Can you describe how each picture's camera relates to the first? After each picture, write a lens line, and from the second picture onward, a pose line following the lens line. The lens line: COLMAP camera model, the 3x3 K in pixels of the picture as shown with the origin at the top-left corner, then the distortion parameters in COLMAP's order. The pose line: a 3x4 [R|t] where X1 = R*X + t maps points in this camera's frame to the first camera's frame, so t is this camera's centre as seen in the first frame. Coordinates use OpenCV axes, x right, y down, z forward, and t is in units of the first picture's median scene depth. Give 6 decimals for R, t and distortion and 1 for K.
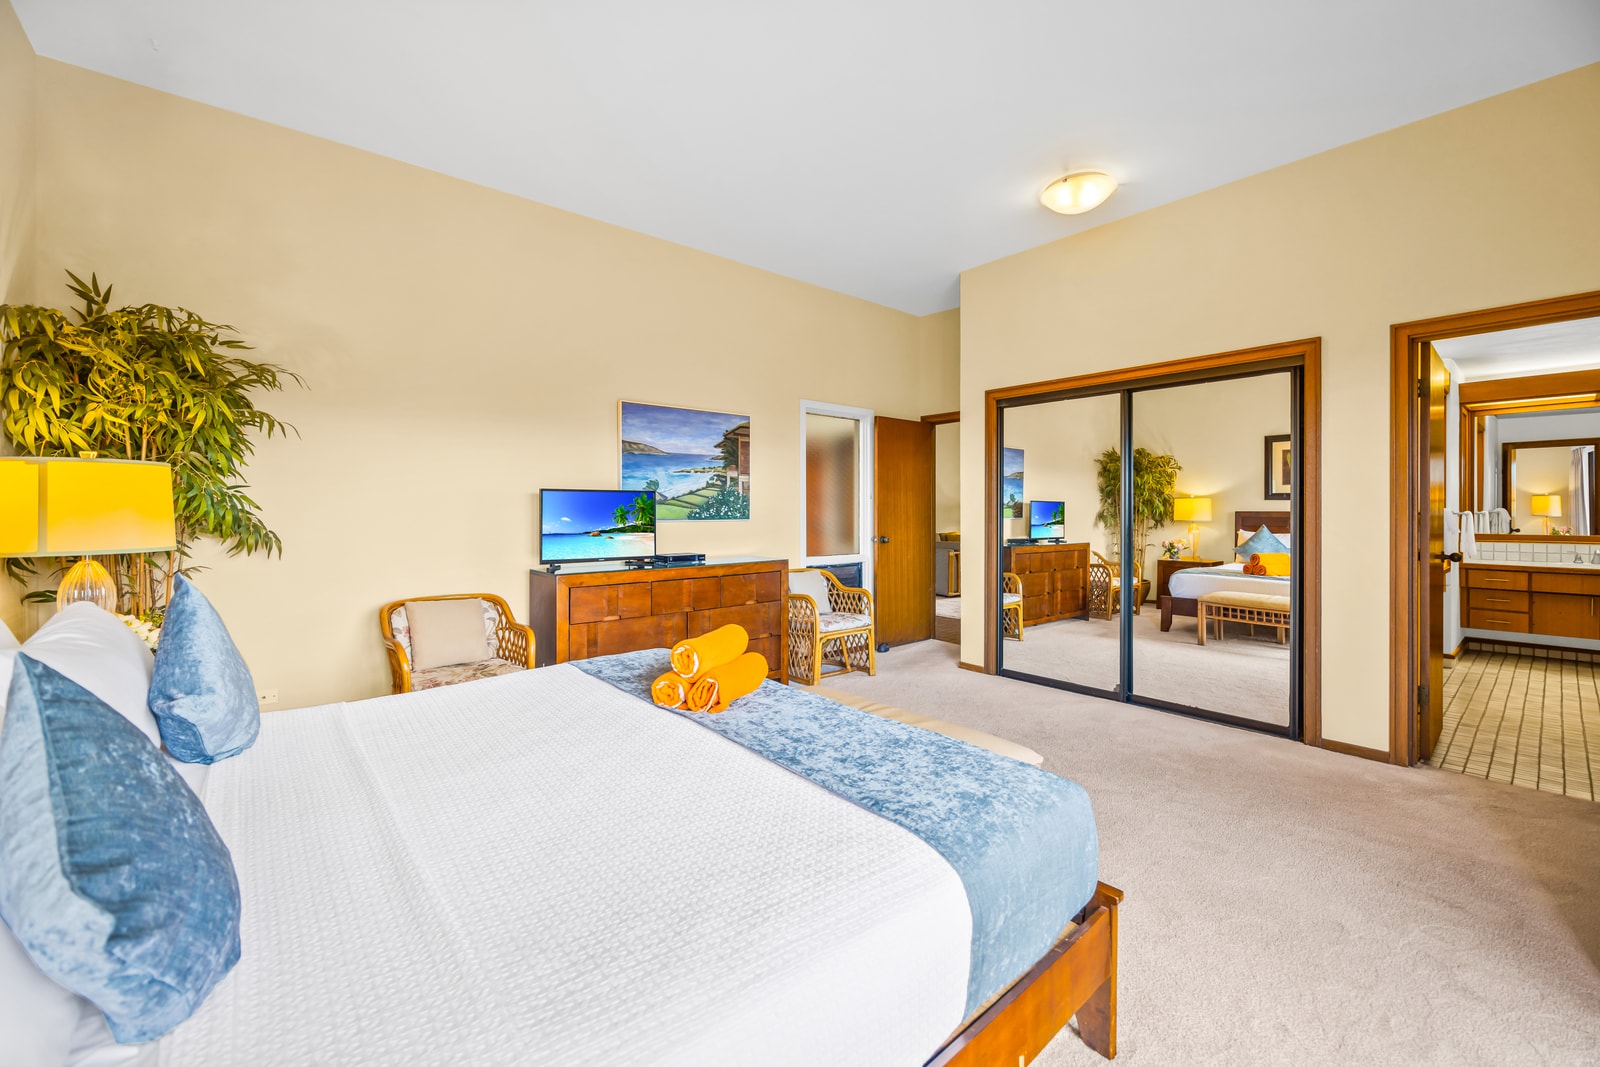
lens RADIAL K [[638.2, 0, 815.0], [0, 638.2, 530.9], [0, 0, 1]] dist [-0.002562, -0.000004]
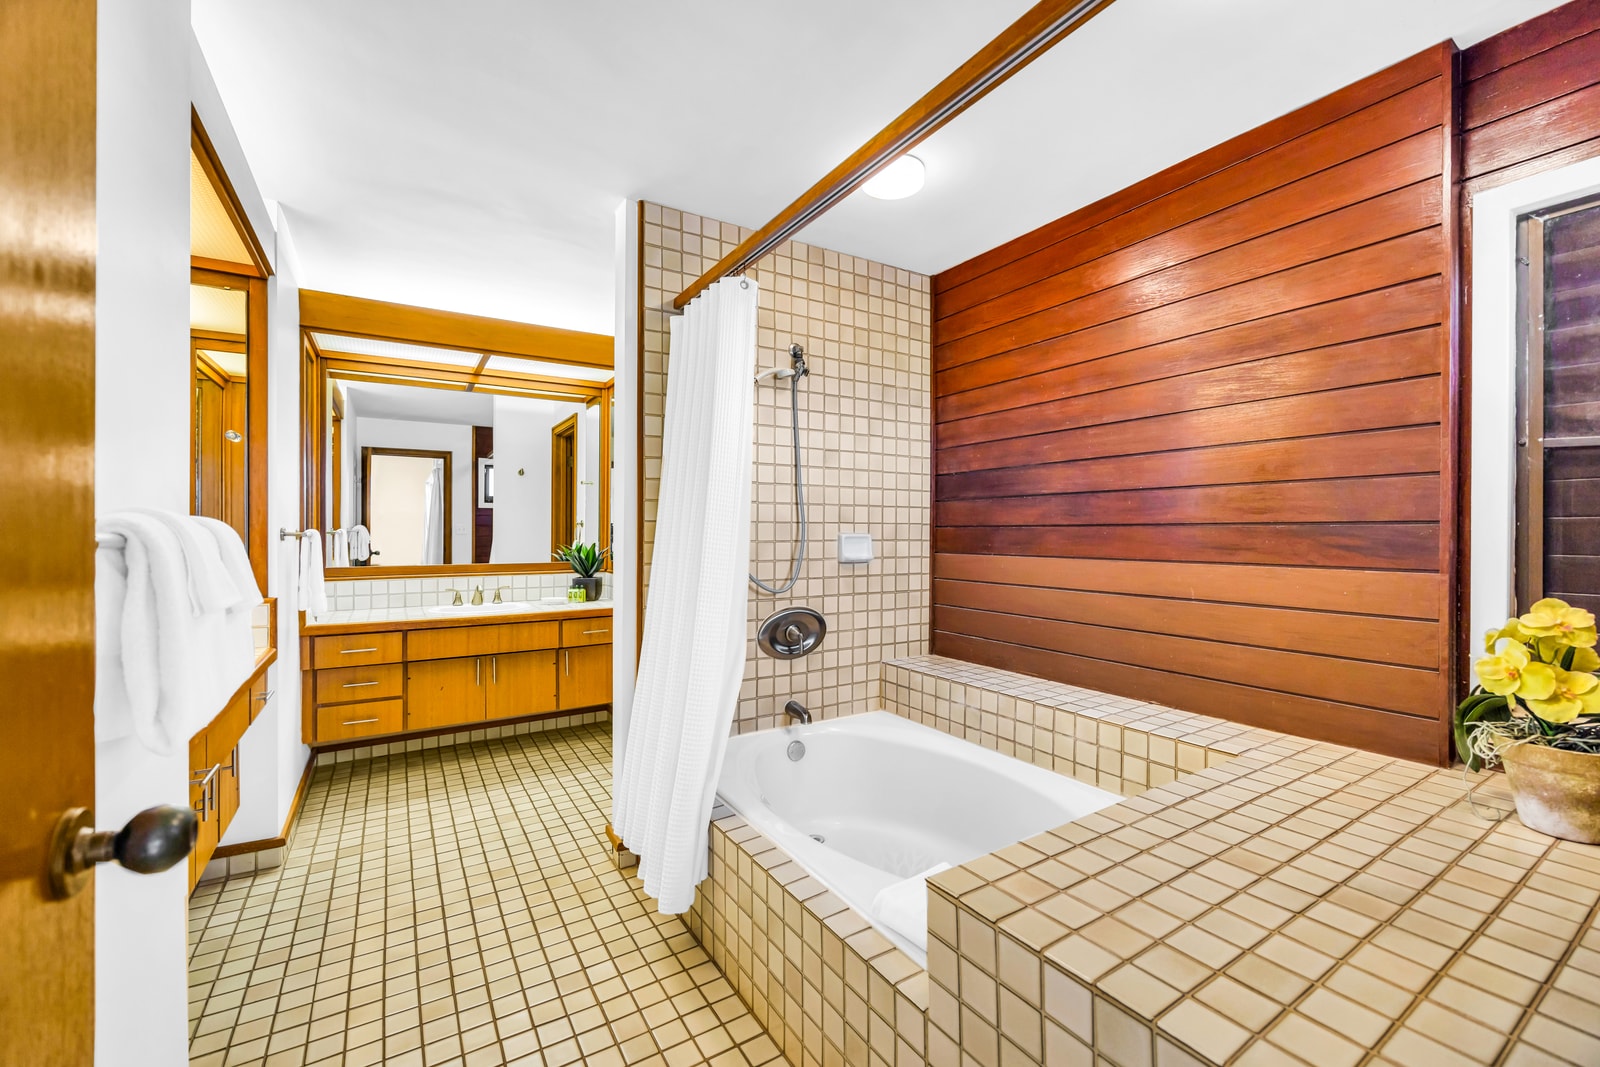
lens RADIAL K [[638.2, 0, 815.0], [0, 638.2, 530.9], [0, 0, 1]] dist [-0.002562, -0.000004]
pose [[0.122955, 0.013372, 0.992322, 0.463567], [0.012300, 0.999812, -0.014997, -0.013307], [-0.992336, 0.014050, 0.122767, 0.437620]]
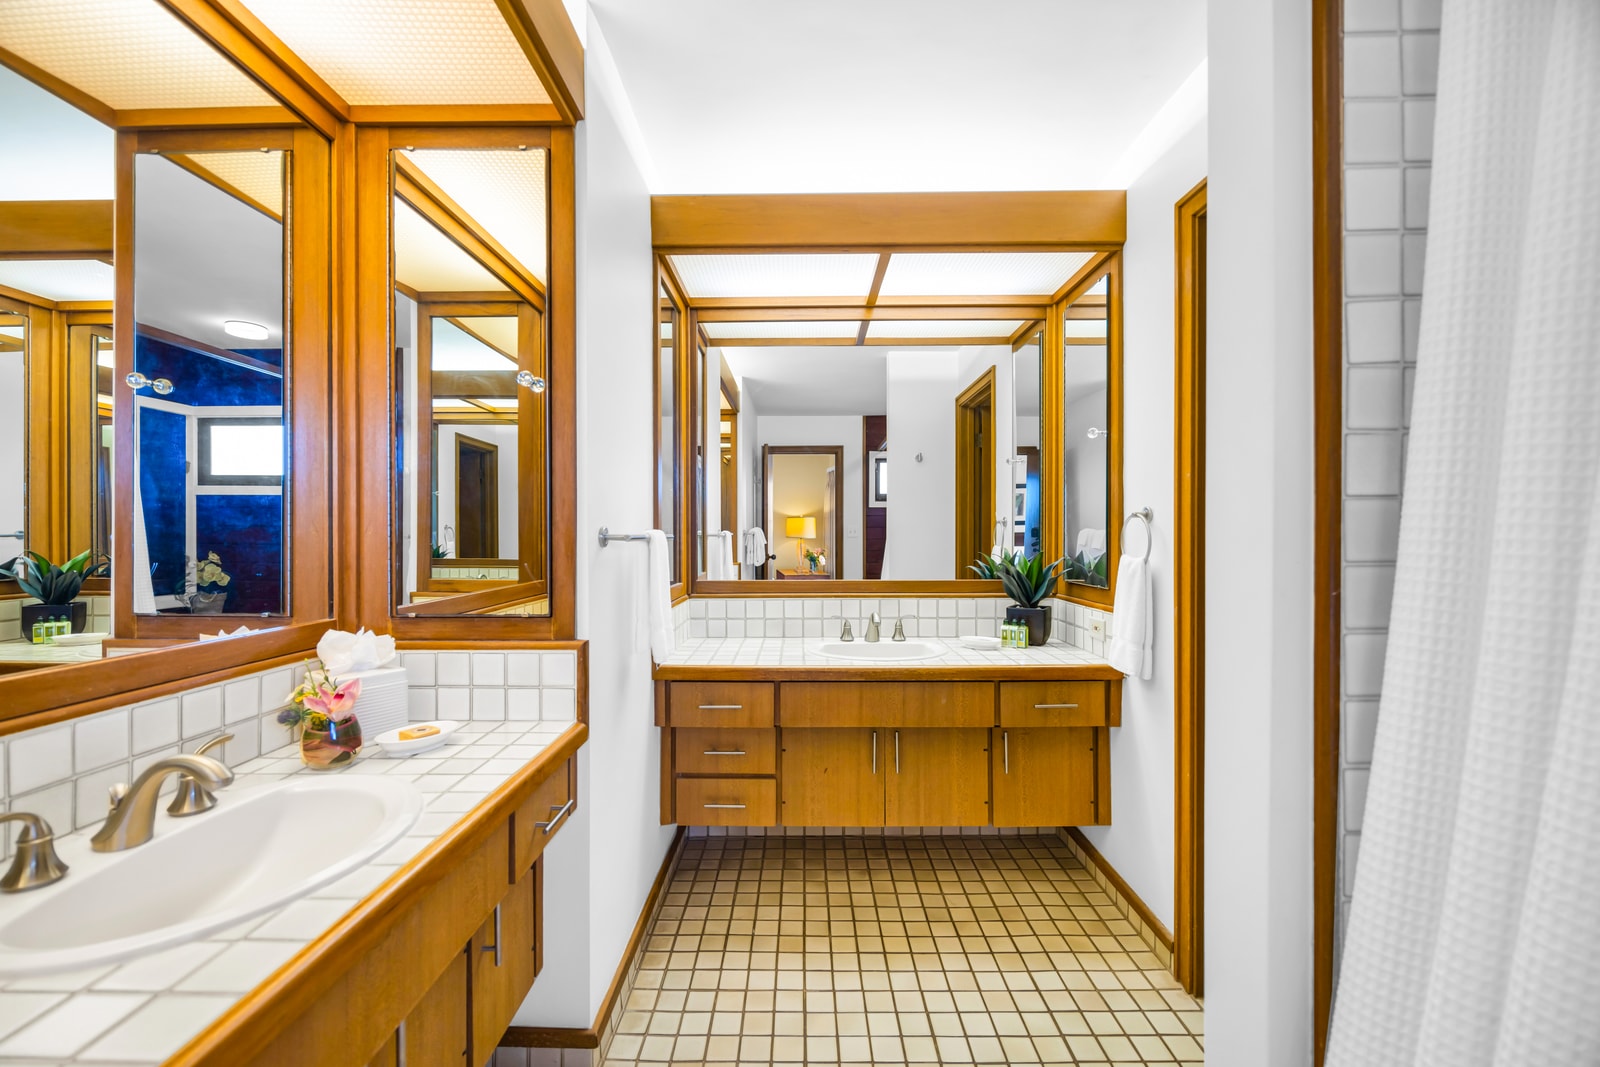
lens RADIAL K [[672.4, 0, 812.8], [0, 672.4, 533.4], [0, 0, 1]] dist [-0.001735, -0.000064]
pose [[0.636249, 0.011924, 0.771391, 0.657108], [0.005173, 0.999792, -0.019721, -0.017146], [-0.771466, 0.016537, 0.636056, 0.577031]]
